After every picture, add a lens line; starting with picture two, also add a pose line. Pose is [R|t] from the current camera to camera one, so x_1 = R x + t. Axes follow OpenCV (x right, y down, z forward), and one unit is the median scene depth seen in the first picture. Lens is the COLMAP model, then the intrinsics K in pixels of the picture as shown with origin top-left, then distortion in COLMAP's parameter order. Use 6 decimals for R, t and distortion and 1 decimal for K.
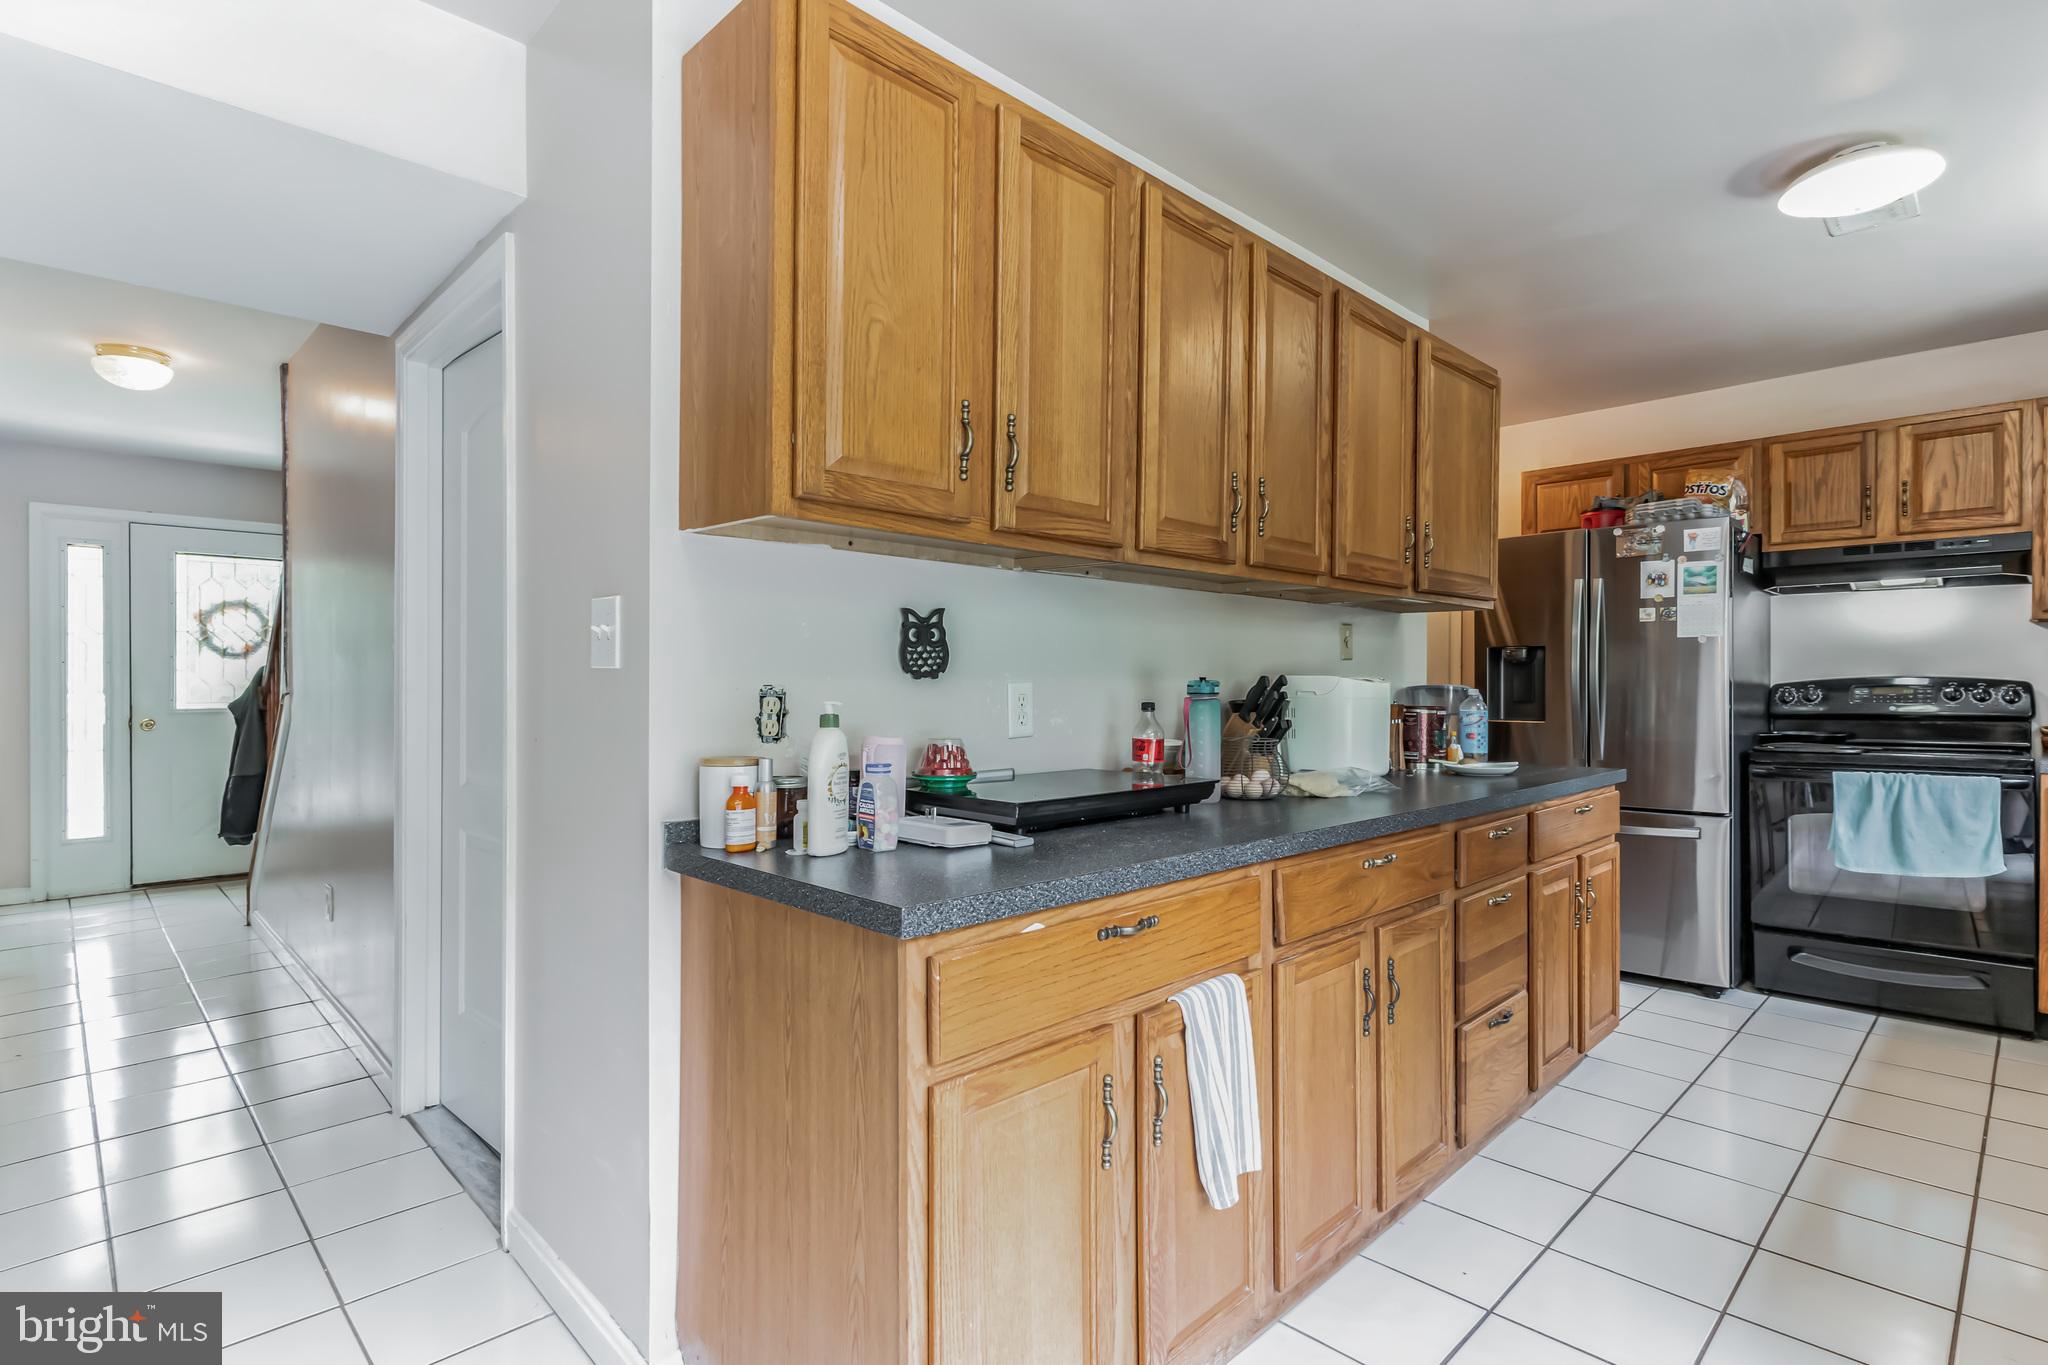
lens RADIAL K [[992.9, 0, 1019.7], [0, 992.9, 683.8], [0, 0, 1]] dist [0.000661, 0.000631]
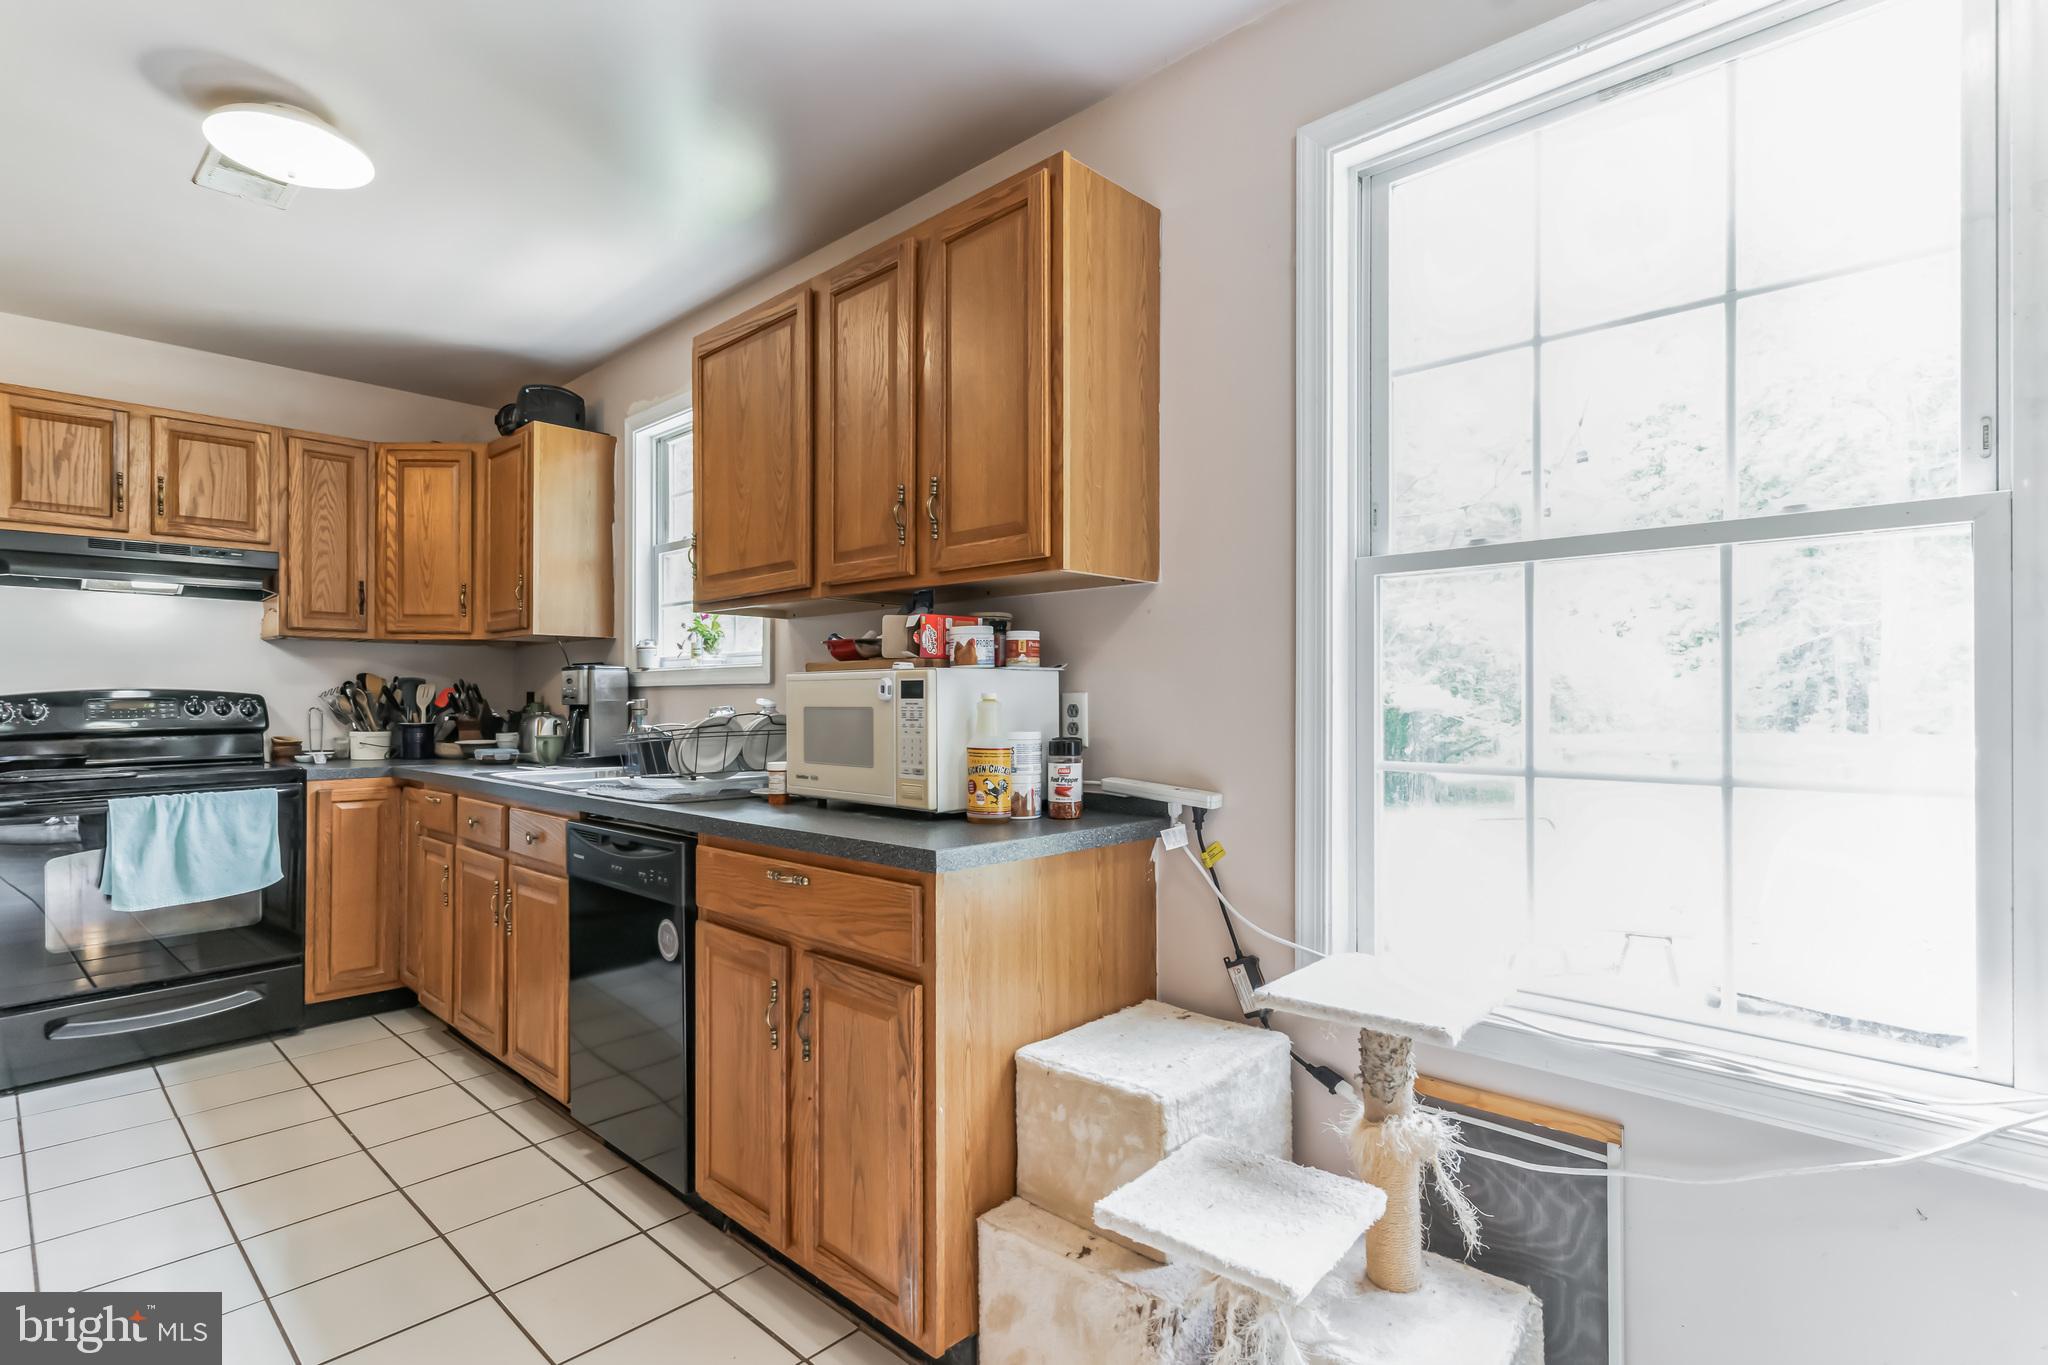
lens RADIAL K [[992.9, 0, 1017.3], [0, 992.9, 692.3], [0, 0, 1]] dist [0.000661, 0.000631]
pose [[-0.039426, 0.003206, 0.999217, -0.062898], [0.001123, 0.999994, -0.003164, -0.000396], [-0.999222, 0.000998, -0.039430, 0.245595]]
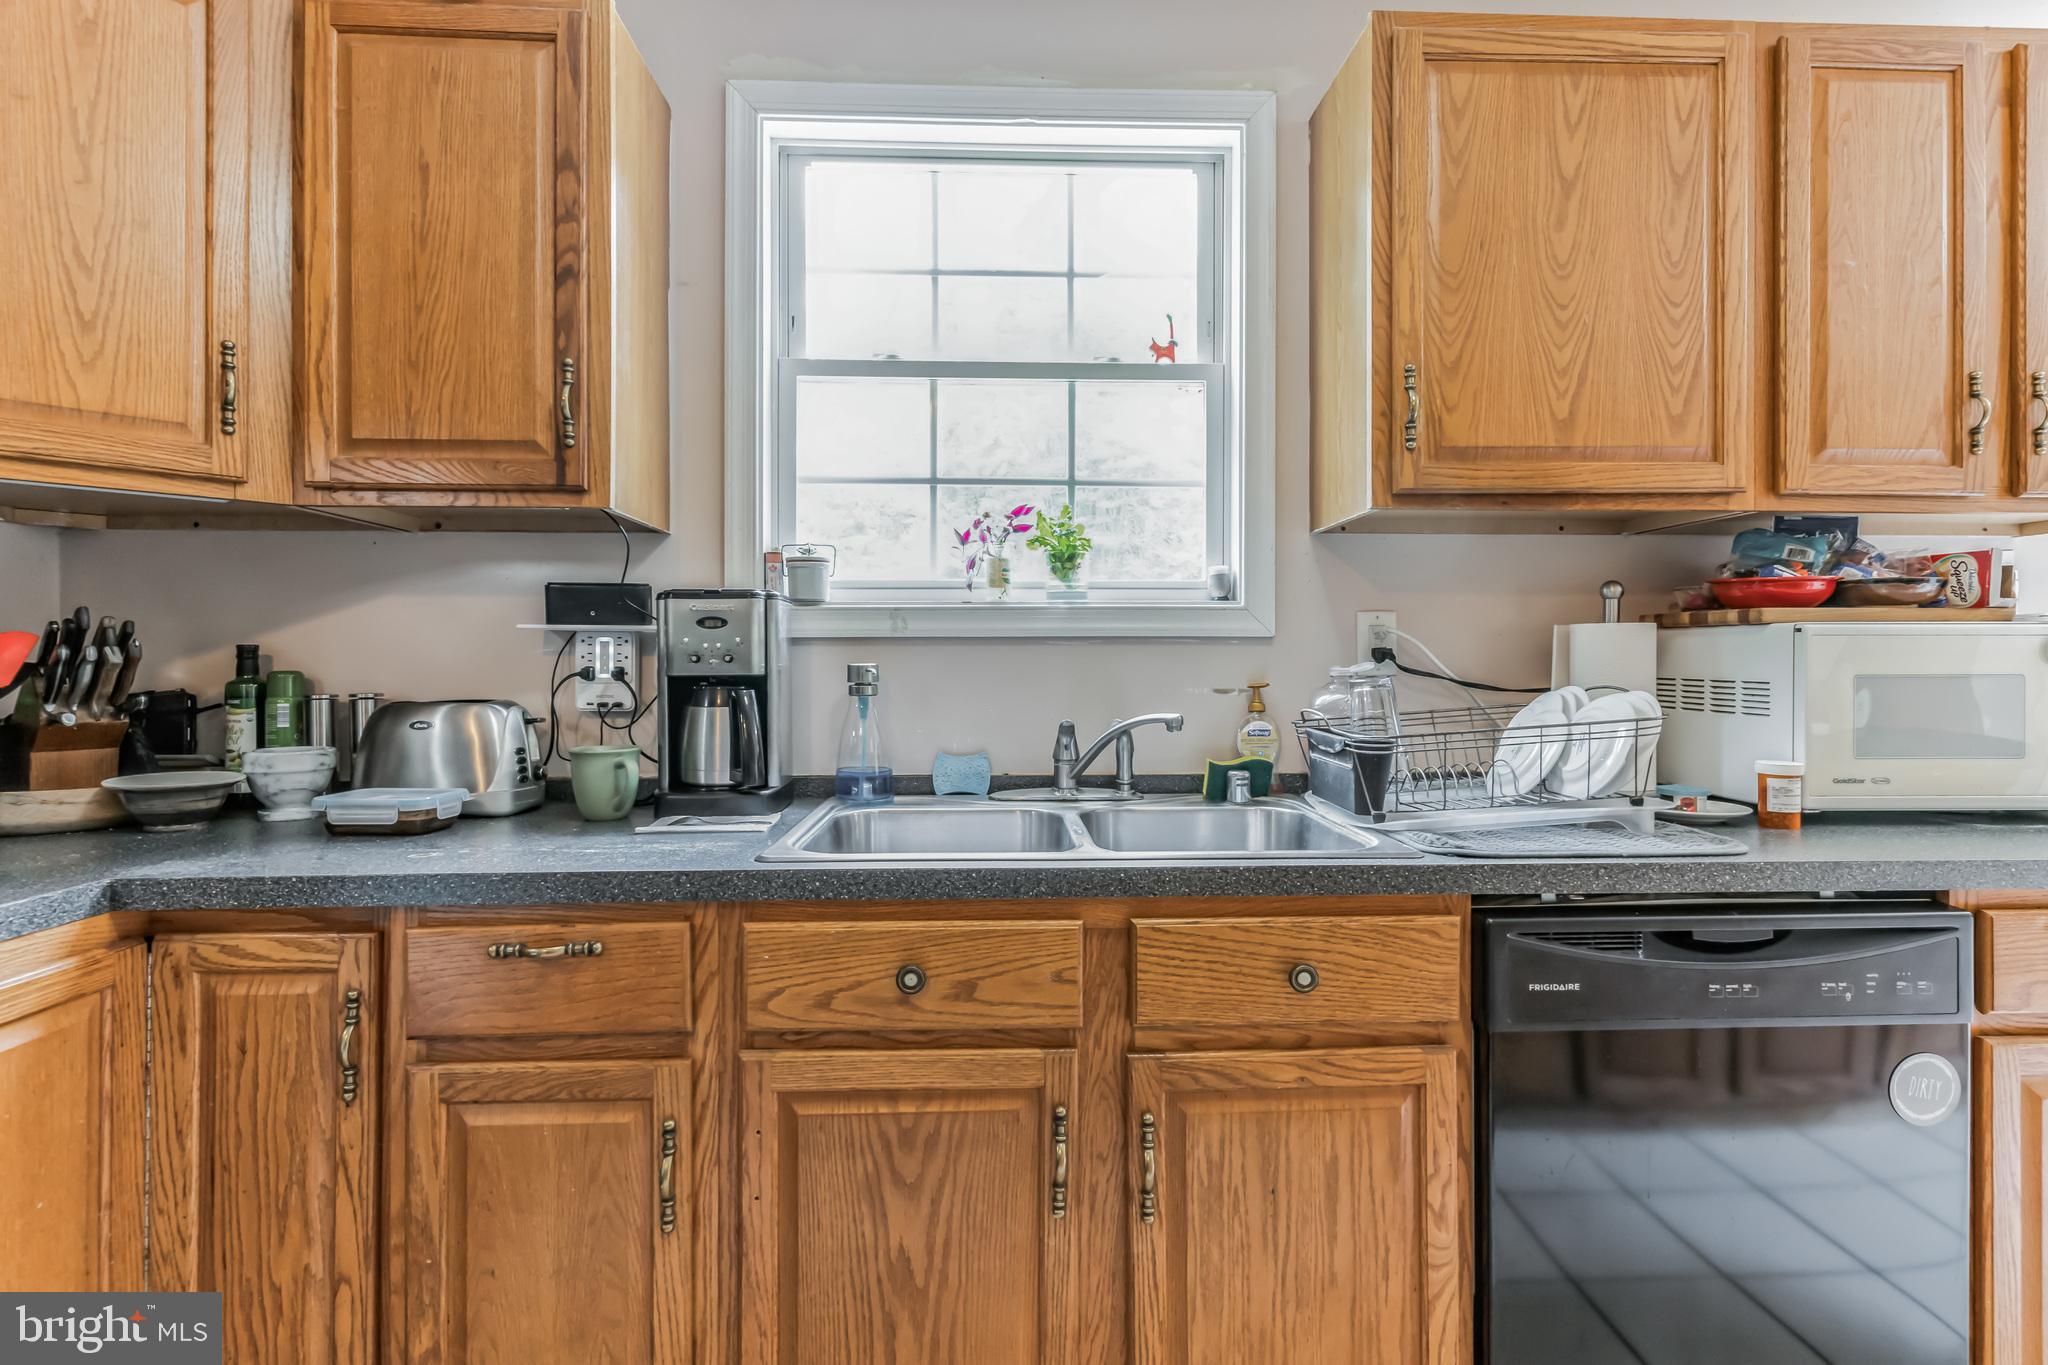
lens RADIAL K [[948.8, 0, 1023.7], [0, 948.8, 668.6], [0, 0, 1]] dist [-0.001770, 0.000249]
pose [[-0.744118, 0.001437, 0.668047, 0.600441], [-0.000609, 0.999996, -0.002830, 0.006082], [-0.668048, -0.002513, -0.744114, 0.915788]]
